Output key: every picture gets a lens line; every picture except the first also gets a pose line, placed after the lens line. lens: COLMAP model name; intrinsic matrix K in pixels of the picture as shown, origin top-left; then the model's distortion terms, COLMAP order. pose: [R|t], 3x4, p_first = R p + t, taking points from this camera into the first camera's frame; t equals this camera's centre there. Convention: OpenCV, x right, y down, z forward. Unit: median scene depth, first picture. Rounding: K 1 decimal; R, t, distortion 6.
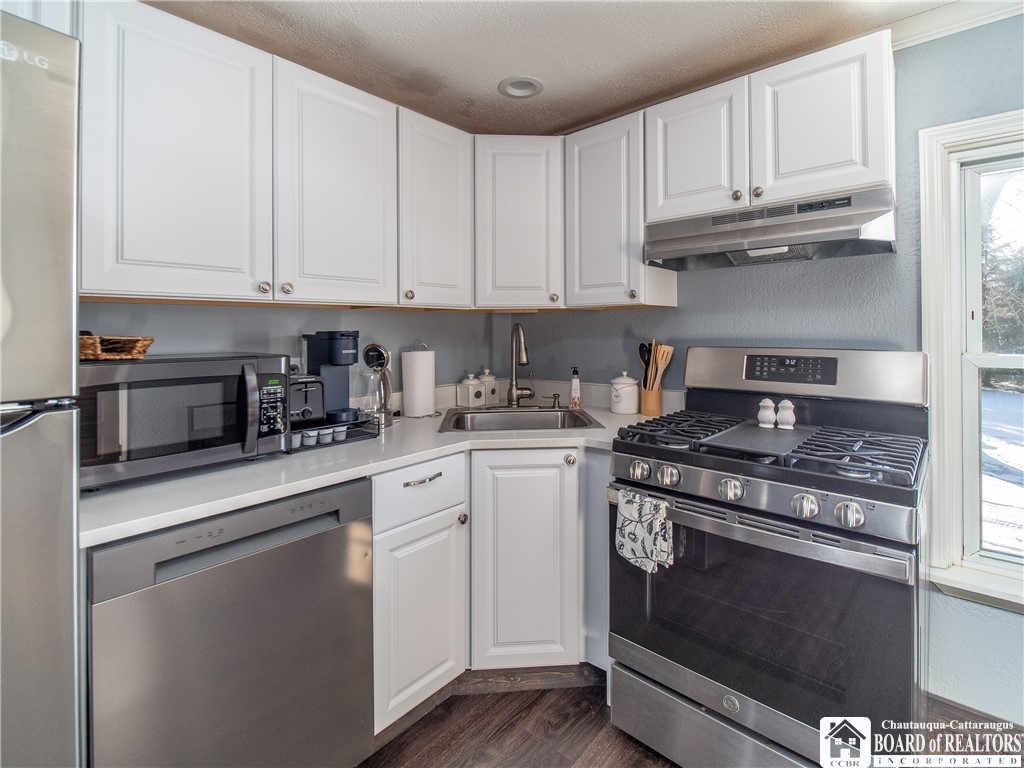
lens RADIAL K [[478.5, 0, 511.6], [0, 478.5, 347.2], [0, 0, 1]] dist [-0.013676, -0.001252]
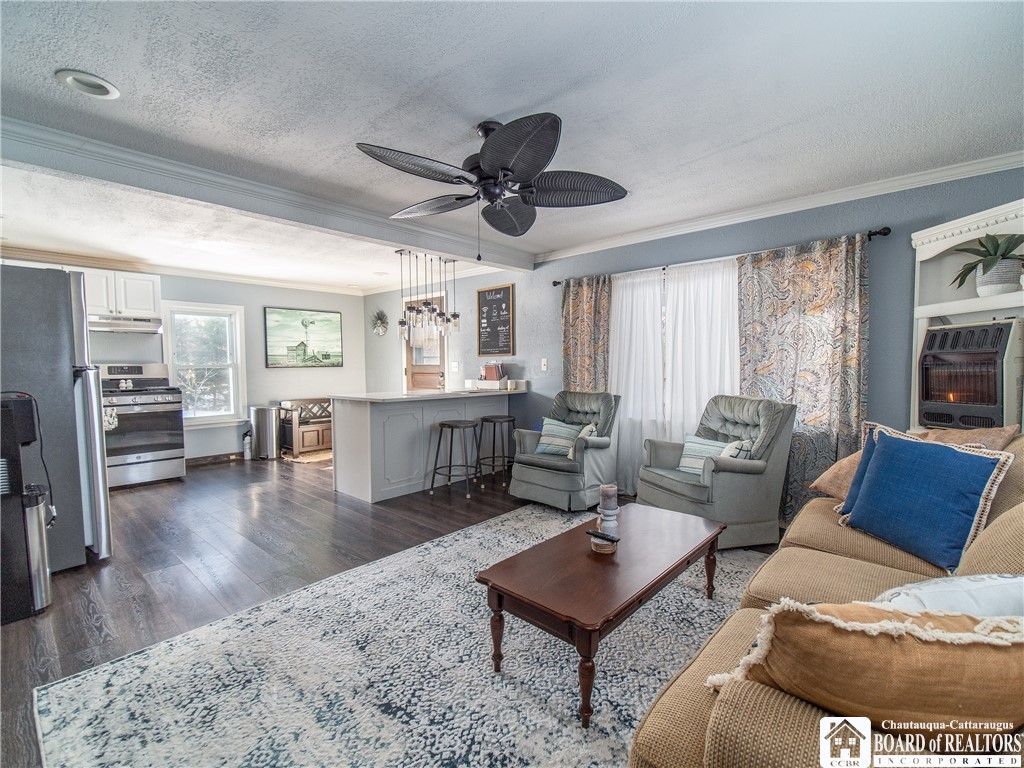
lens RADIAL K [[478.5, 0, 510.2], [0, 478.5, 373.1], [0, 0, 1]] dist [-0.013676, -0.001252]
pose [[0.018781, -0.014527, 0.999718, -2.361554], [0.039348, 0.999131, 0.013780, 0.118922], [-0.999049, 0.039078, 0.019337, -1.477604]]
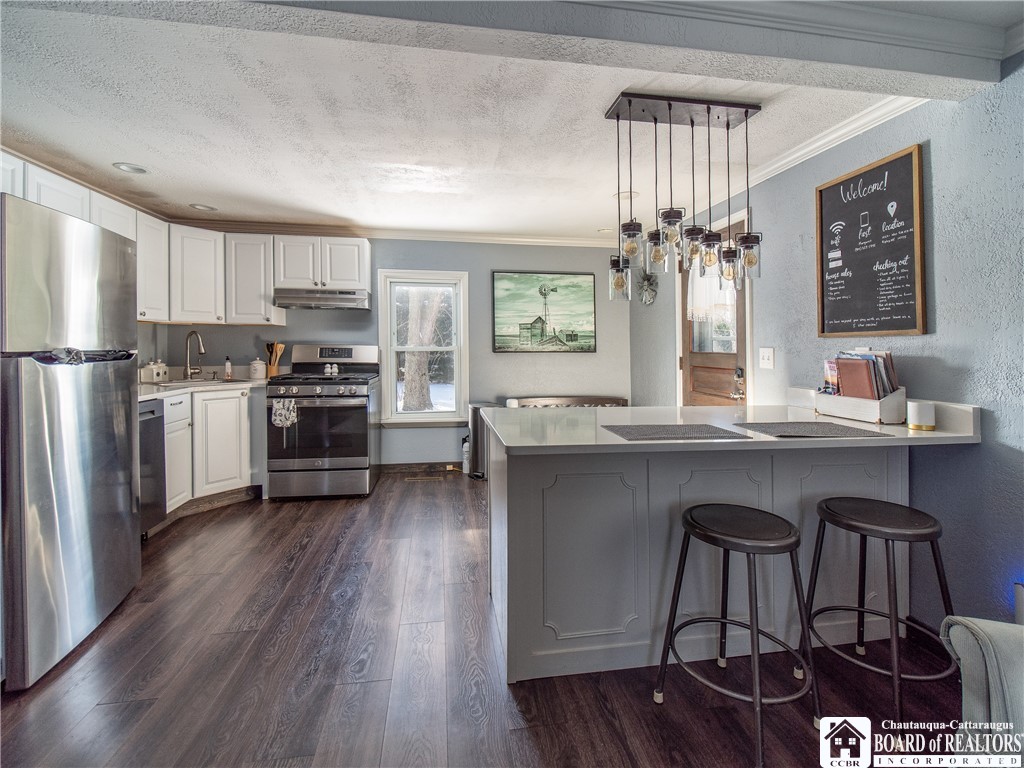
lens RADIAL K [[478.5, 0, 528.6], [0, 478.5, 343.7], [0, 0, 1]] dist [-0.013676, -0.001252]
pose [[0.614013, 0.012720, 0.789193, -0.805375], [0.016713, 0.999436, -0.029112, 0.089479], [-0.789119, 0.031065, 0.613455, -1.392151]]
